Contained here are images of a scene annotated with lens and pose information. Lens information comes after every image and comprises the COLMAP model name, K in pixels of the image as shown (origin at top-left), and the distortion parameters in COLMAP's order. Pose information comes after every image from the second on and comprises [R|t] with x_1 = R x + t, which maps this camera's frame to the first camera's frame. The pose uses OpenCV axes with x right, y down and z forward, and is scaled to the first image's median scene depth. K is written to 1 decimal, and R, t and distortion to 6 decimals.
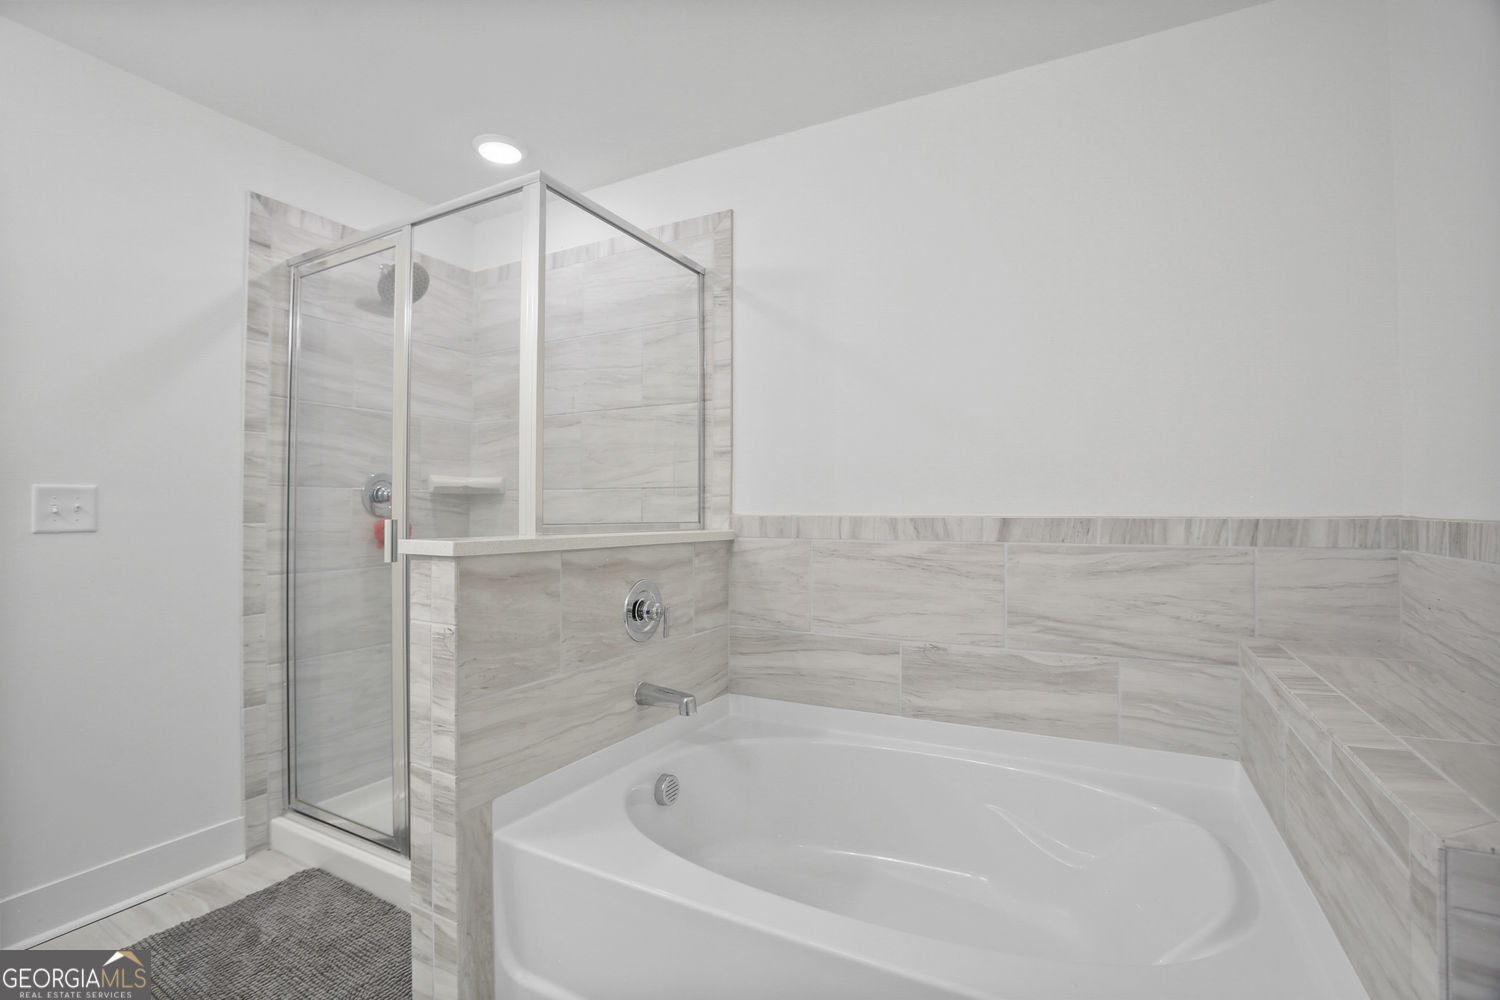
lens RADIAL K [[690.6, 0, 736.5], [0, 690.6, 492.6], [0, 0, 1]] dist [-0.072540, 0.040904]
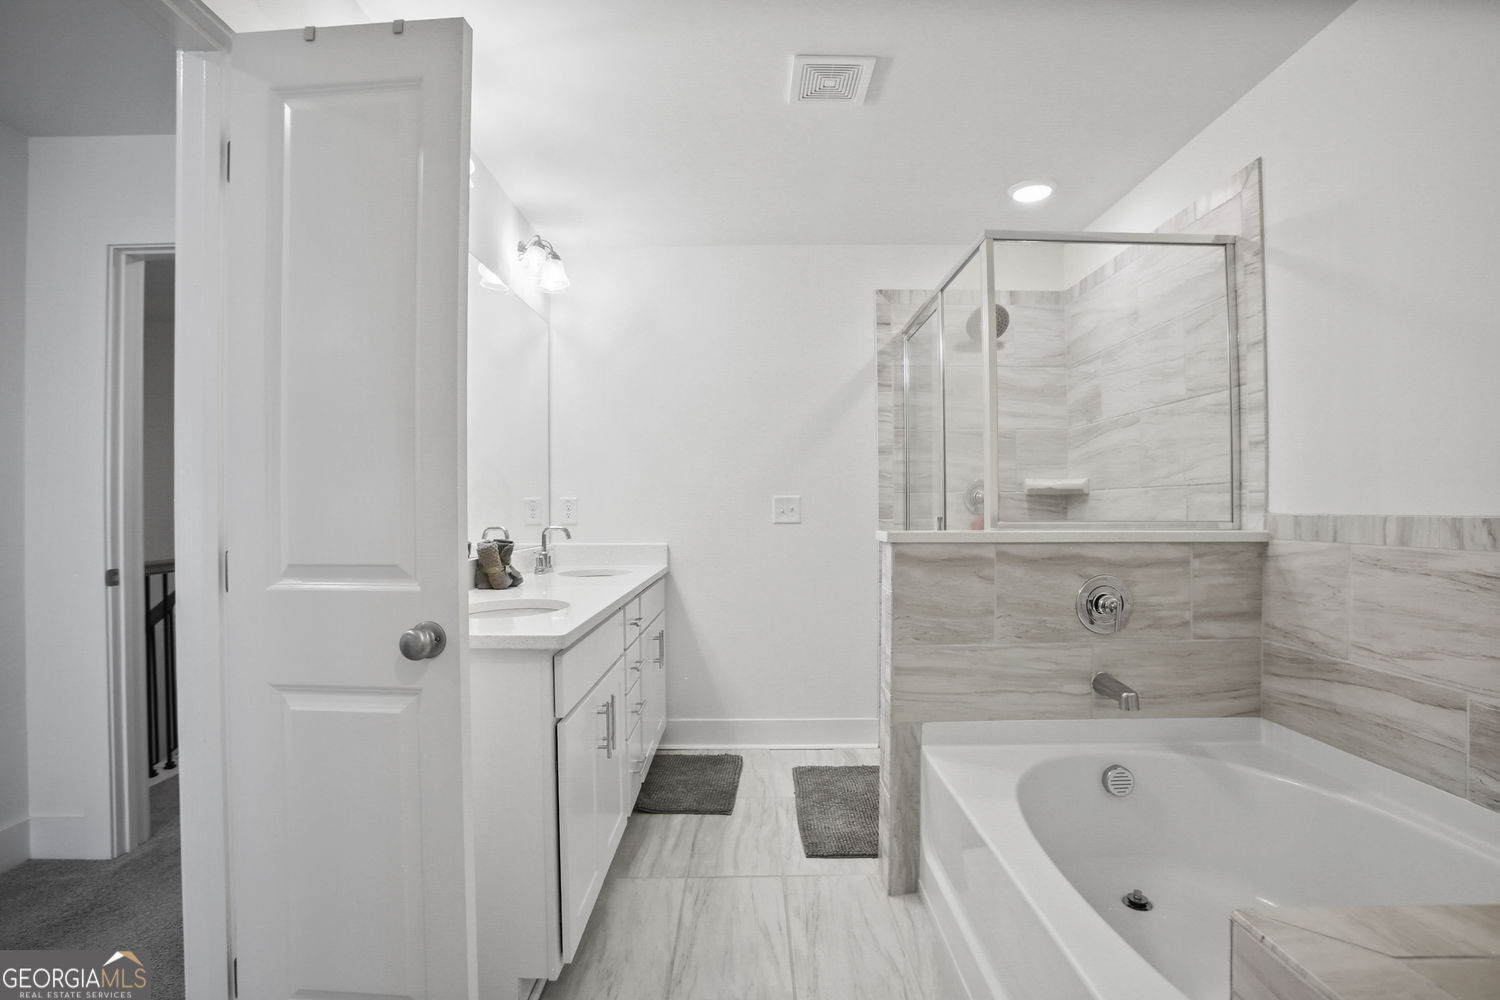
lens RADIAL K [[690.6, 0, 736.5], [0, 690.6, 492.6], [0, 0, 1]] dist [-0.072540, 0.040904]
pose [[0.487625, -0.024164, -0.872719, 0.412961], [0.026104, 0.999574, -0.013091, -0.000338], [0.872663, -0.016398, 0.488047, 0.006174]]
